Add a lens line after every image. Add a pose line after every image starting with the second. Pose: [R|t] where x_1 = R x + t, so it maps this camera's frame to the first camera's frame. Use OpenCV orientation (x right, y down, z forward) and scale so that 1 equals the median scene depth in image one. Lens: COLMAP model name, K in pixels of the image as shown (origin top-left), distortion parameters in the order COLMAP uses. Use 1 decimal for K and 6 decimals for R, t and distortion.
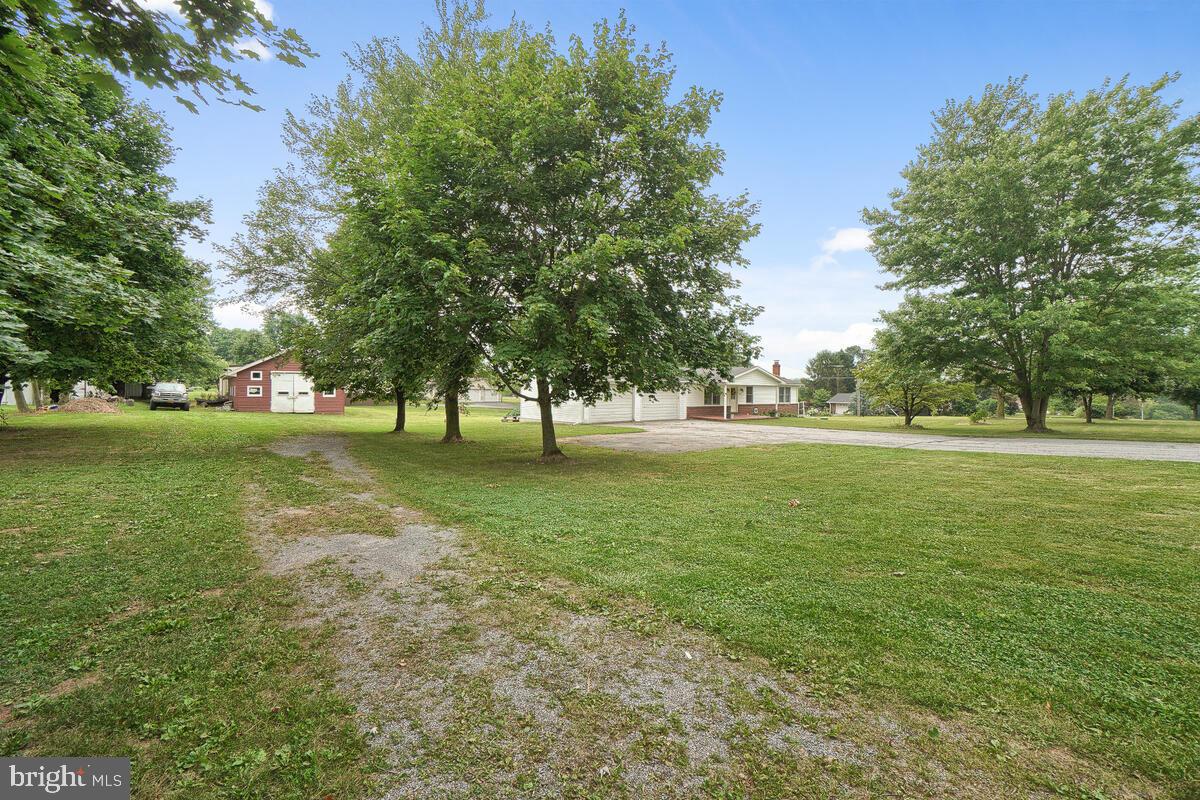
lens RADIAL K [[544.7, 0, 604.9], [0, 544.7, 397.5], [0, 0, 1]] dist [-0.010448, 0.001163]
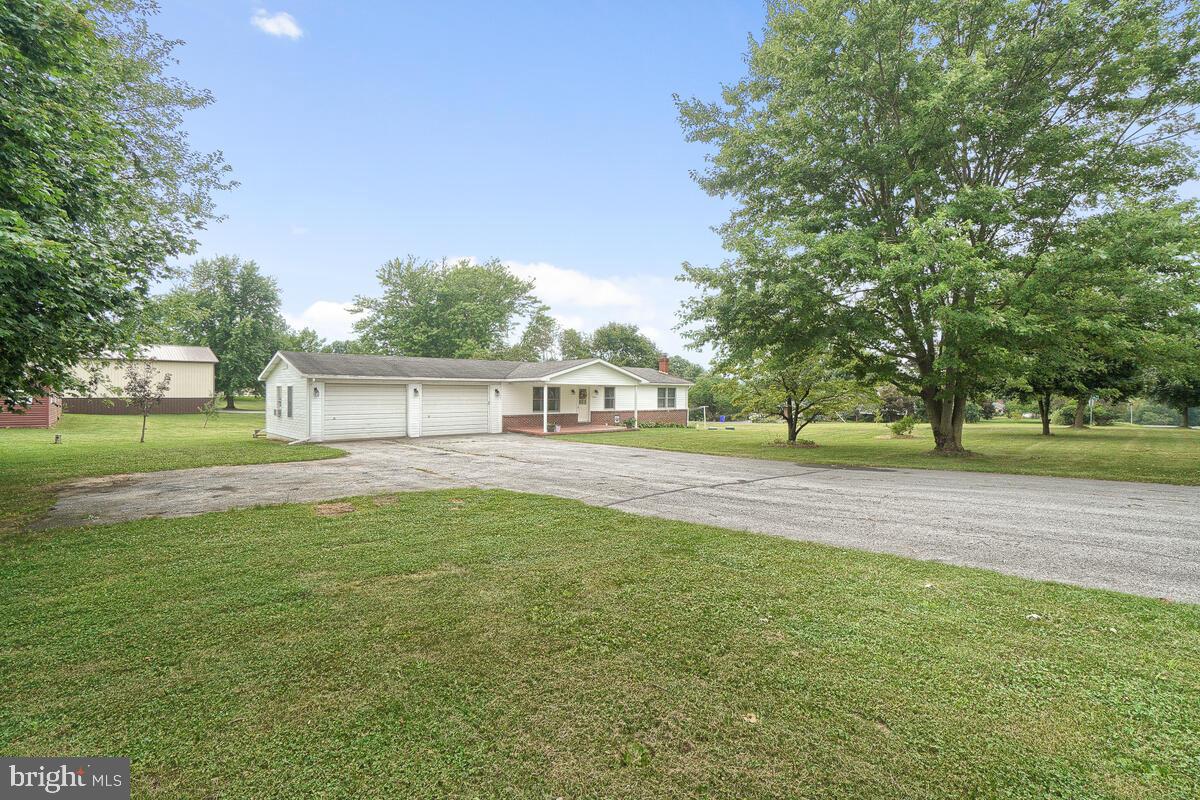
lens RADIAL K [[587.3, 0, 593.0], [0, 587.3, 402.5], [0, 0, 1]] dist [-0.025166, -0.000487]
pose [[0.999658, -0.006162, 0.025434, 0.249963], [0.006104, 0.999979, 0.002378, -0.001042], [-0.025448, -0.002222, 0.999674, 0.227115]]
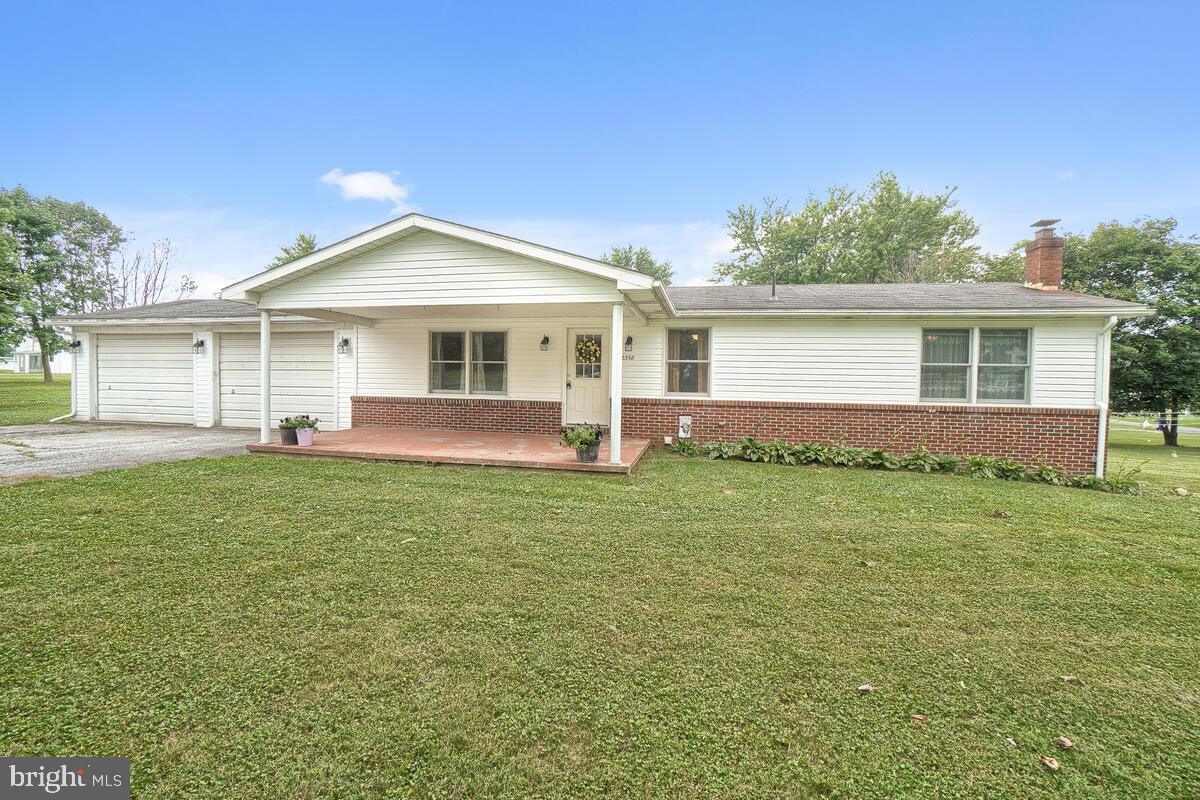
lens RADIAL K [[544.7, 0, 594.3], [0, 544.7, 390.3], [0, 0, 1]] dist [-0.010448, 0.001163]
pose [[0.616805, 0.015029, -0.786972, 0.487064], [-0.022041, 0.999755, 0.001817, 0.009857], [0.786807, 0.016225, 0.616985, 0.916355]]
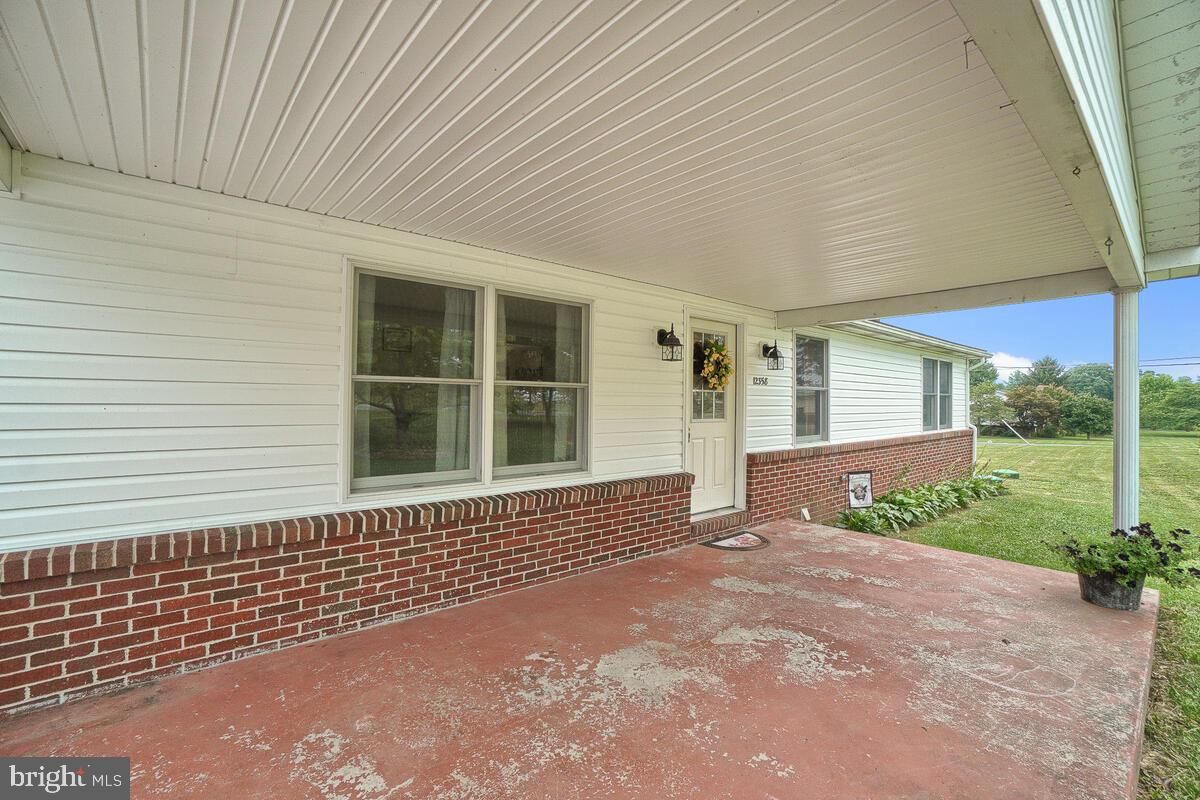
lens RADIAL K [[519.6, 0, 599.4], [0, 519.6, 399.4], [0, 0, 1]] dist [-0.003412, -0.000237]
pose [[0.999886, -0.001201, 0.015071, 0.225311], [0.001427, 0.999887, -0.014986, 0.000731], [-0.015052, 0.015006, 0.999774, 0.951183]]
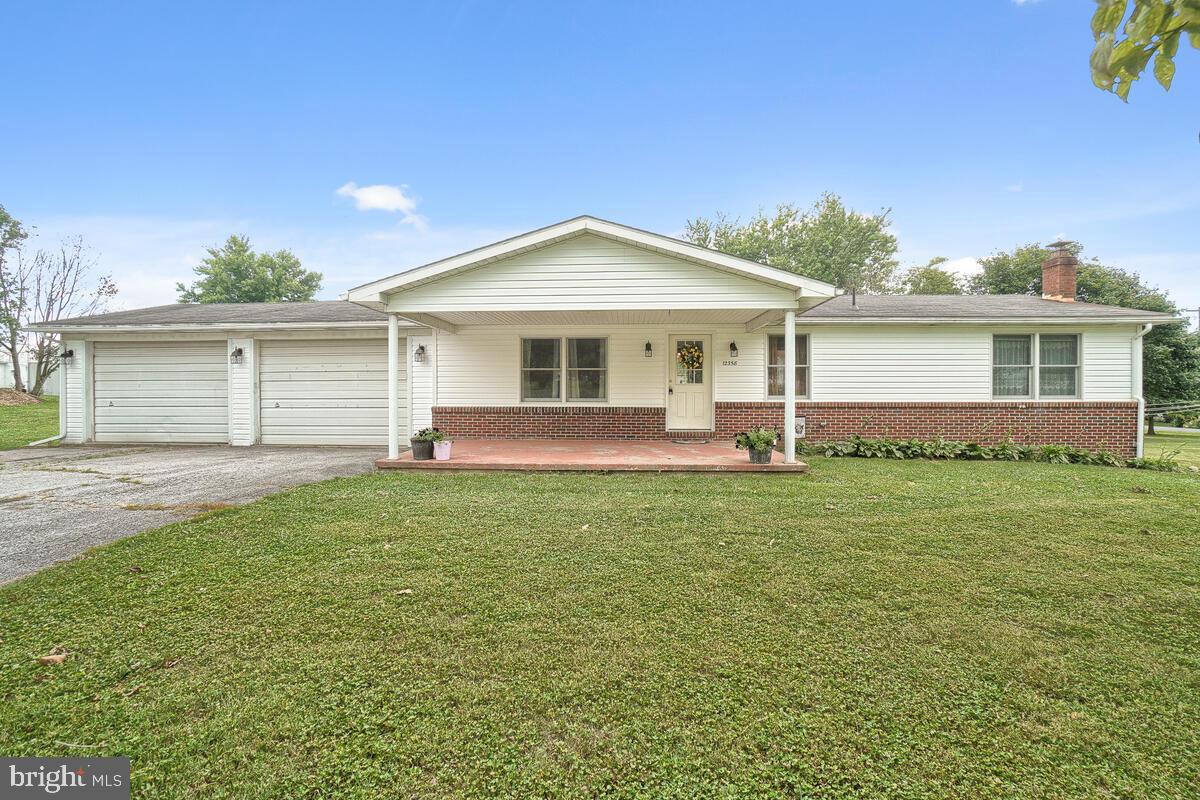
lens RADIAL K [[544.7, 0, 592.0], [0, 544.7, 398.0], [0, 0, 1]] dist [-0.010448, 0.001163]
pose [[0.743993, -0.000147, -0.668187, 0.415064], [-0.001478, 0.999997, -0.001866, 0.012533], [0.668186, 0.002376, 0.743991, 0.837295]]
